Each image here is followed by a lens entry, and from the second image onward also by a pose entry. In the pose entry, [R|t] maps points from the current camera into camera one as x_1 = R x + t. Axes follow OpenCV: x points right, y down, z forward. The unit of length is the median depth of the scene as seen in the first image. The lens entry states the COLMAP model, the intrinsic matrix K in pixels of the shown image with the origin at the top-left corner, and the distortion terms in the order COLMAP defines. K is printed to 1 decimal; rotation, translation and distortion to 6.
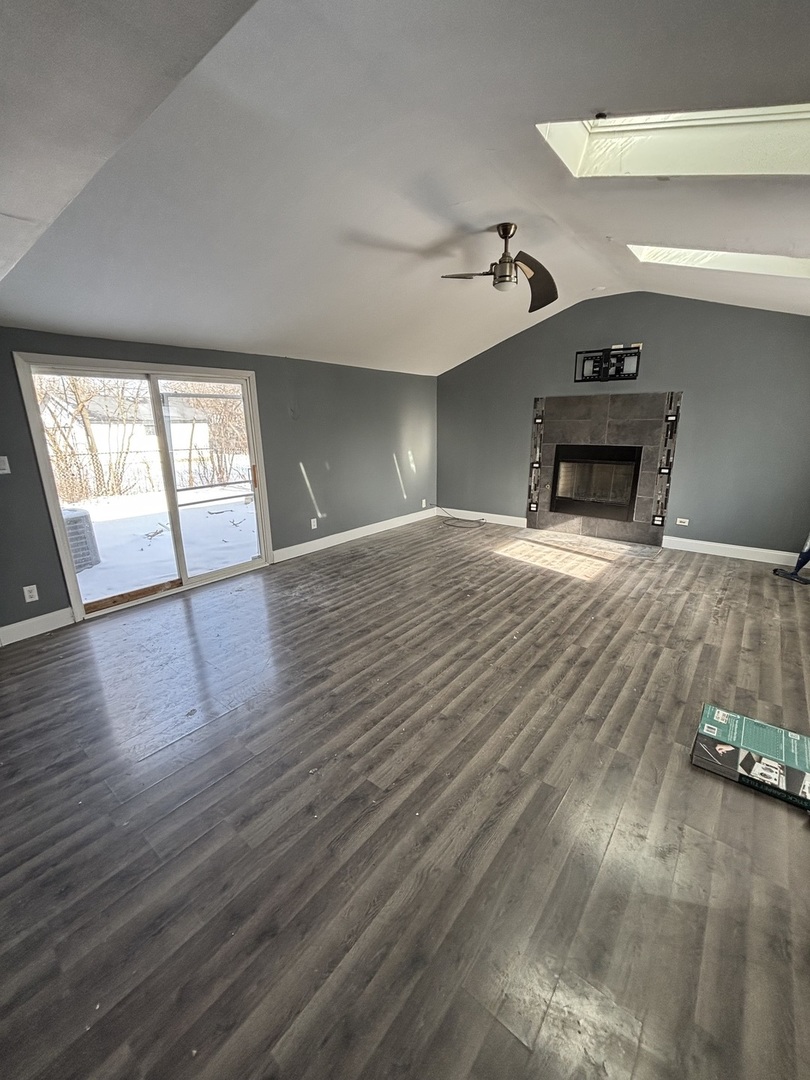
lens RADIAL K [[431.2, 0, 405.0], [0, 431.2, 540.0], [0, 0, 1]] dist [-0.000559, -0.000399]
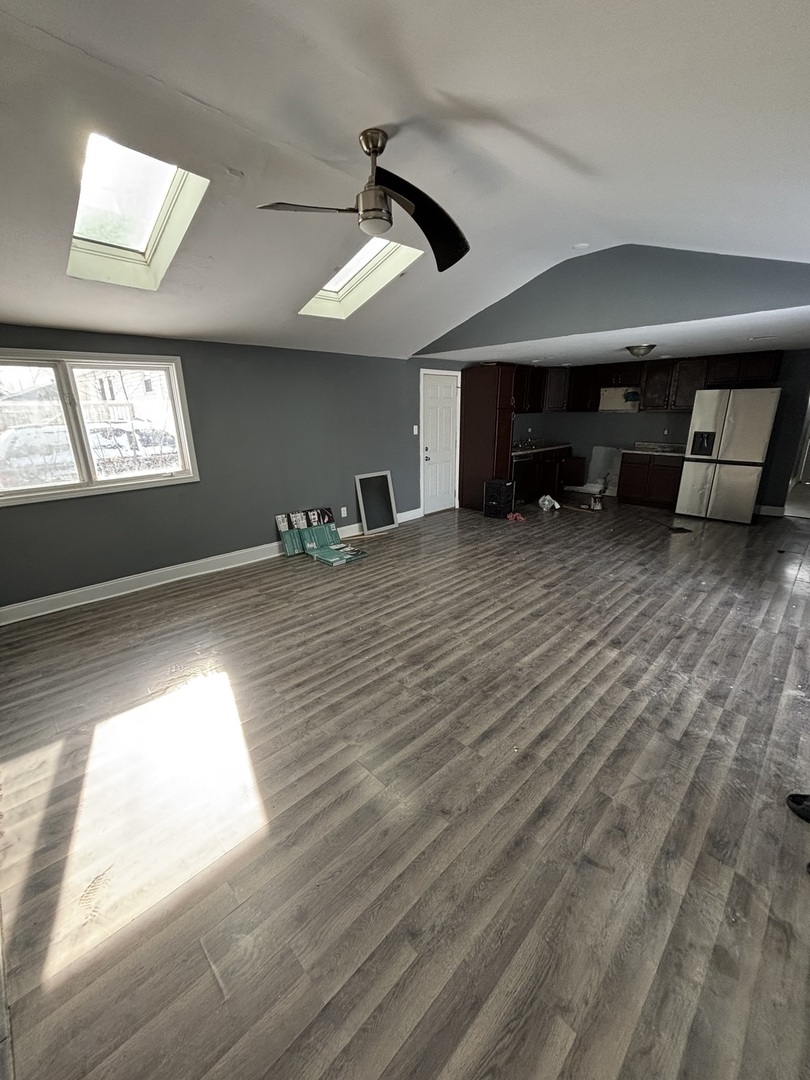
lens RADIAL K [[431.2, 0, 405.0], [0, 431.2, 540.0], [0, 0, 1]] dist [-0.000559, -0.000399]
pose [[-0.994004, 0.006428, 0.109154, 0.100234], [0.062980, 0.849706, 0.523482, -0.477285], [-0.089384, 0.527218, -0.845016, 1.709525]]
